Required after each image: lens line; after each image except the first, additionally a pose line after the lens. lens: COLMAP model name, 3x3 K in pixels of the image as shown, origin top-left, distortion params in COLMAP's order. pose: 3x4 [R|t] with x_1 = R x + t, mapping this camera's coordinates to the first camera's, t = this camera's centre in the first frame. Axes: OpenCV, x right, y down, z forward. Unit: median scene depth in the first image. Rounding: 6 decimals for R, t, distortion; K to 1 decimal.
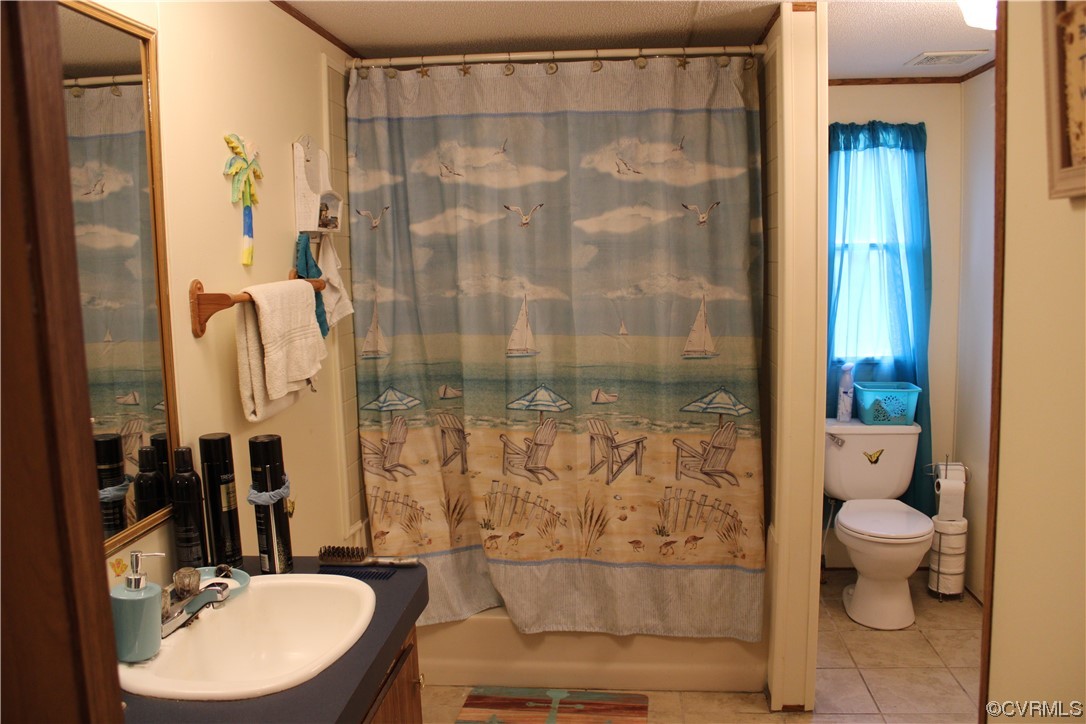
lens RADIAL K [[895.9, 0, 548.7], [0, 895.9, 356.7], [0, 0, 1]] dist [-0.166862, 0.146869]
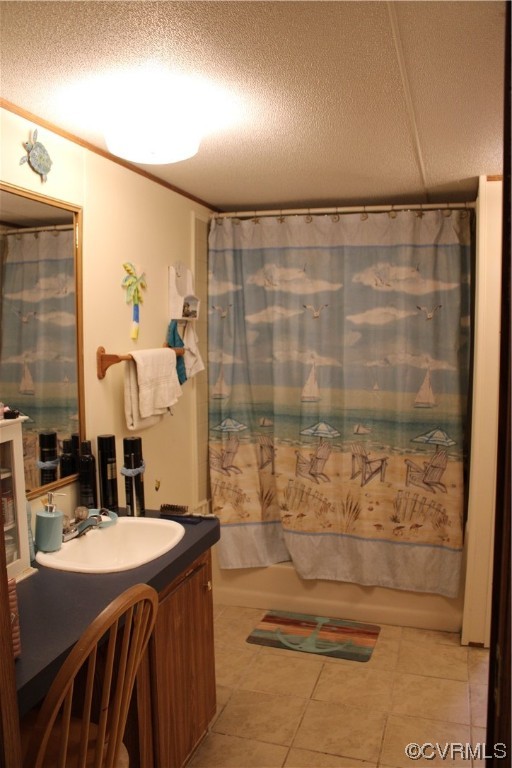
lens RADIAL K [[633.5, 0, 259.5], [0, 633.5, 393.6], [0, 0, 1]] dist [-0.166862, 0.146869]
pose [[0.978516, 0.041137, -0.202025, 0.107290], [-0.045311, 0.998844, -0.016078, 0.008132], [0.201130, 0.024886, 0.979248, -0.106285]]
